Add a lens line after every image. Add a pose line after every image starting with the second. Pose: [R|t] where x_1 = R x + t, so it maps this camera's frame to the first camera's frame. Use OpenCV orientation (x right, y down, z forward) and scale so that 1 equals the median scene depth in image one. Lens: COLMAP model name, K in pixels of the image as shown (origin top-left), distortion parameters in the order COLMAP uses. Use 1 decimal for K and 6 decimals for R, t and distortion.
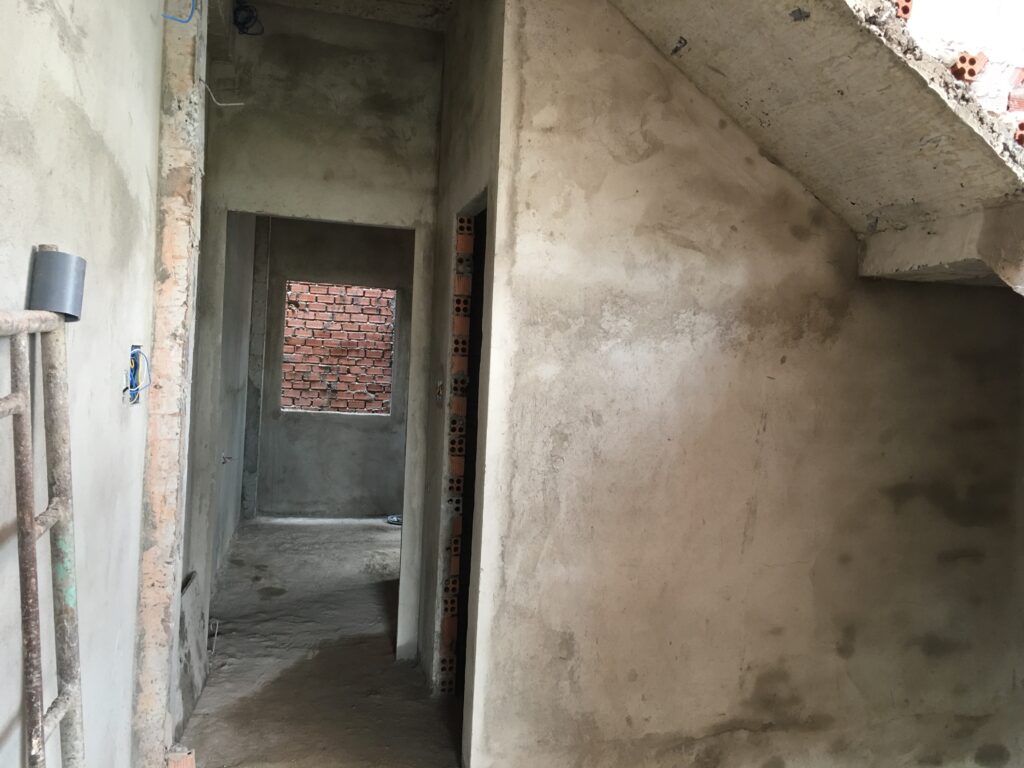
lens RADIAL K [[870.8, 0, 503.5], [0, 870.8, 378.7], [0, 0, 1]] dist [0.115557, -0.170952]
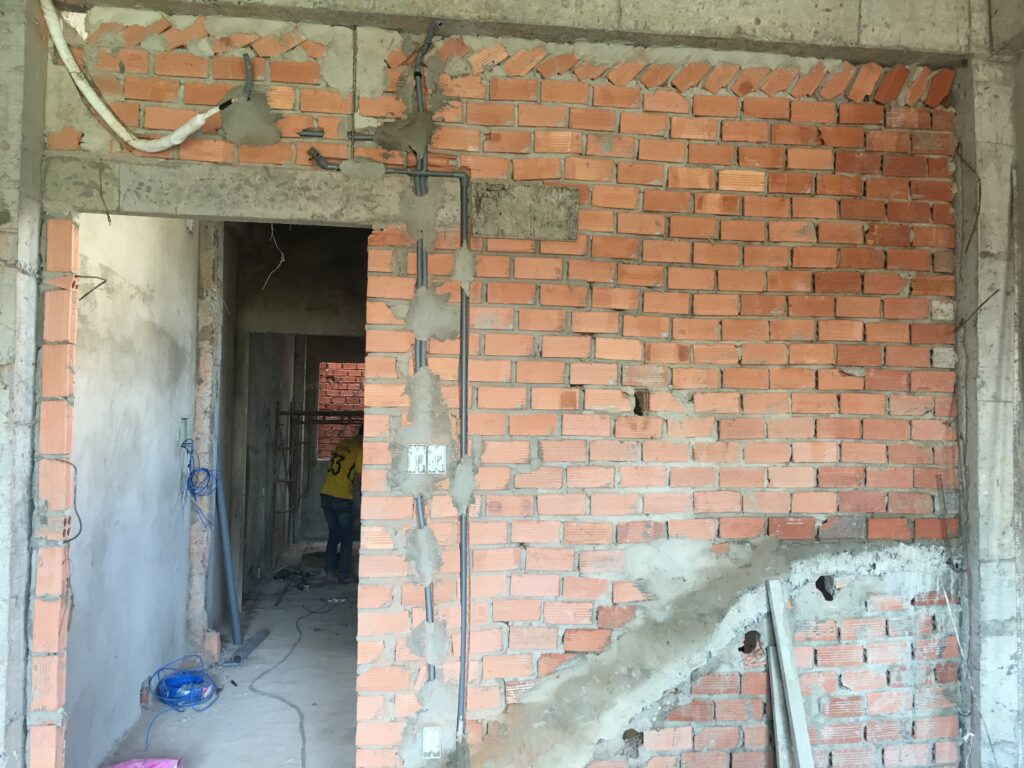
lens RADIAL K [[870.8, 0, 503.5], [0, 870.8, 378.7], [0, 0, 1]] dist [0.115557, -0.170952]
pose [[0.994461, -0.040921, -0.096811, 0.434448], [0.034771, 0.997319, -0.064383, 0.023693], [0.099186, 0.060661, 0.993218, -0.797638]]
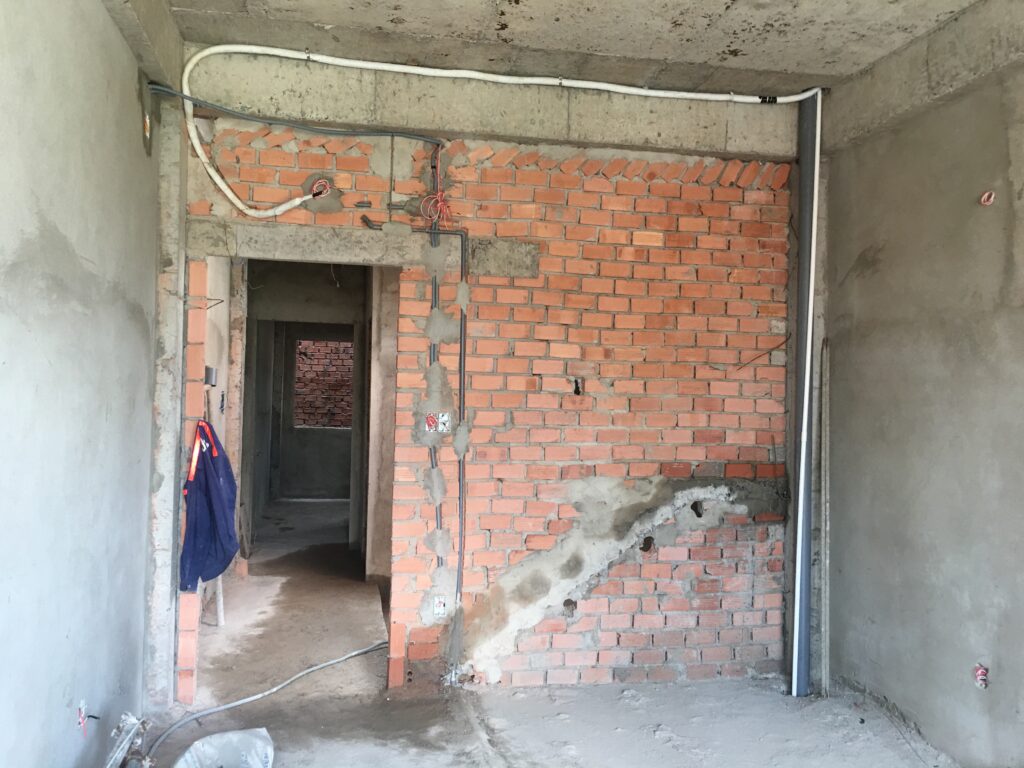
lens RADIAL K [[870.8, 0, 503.5], [0, 870.8, 378.7], [0, 0, 1]] dist [0.115557, -0.170952]
pose [[0.999115, -0.027177, -0.032093, 0.411031], [0.026220, 0.999210, -0.029875, 0.020093], [0.032880, 0.029007, 0.999038, -1.302396]]
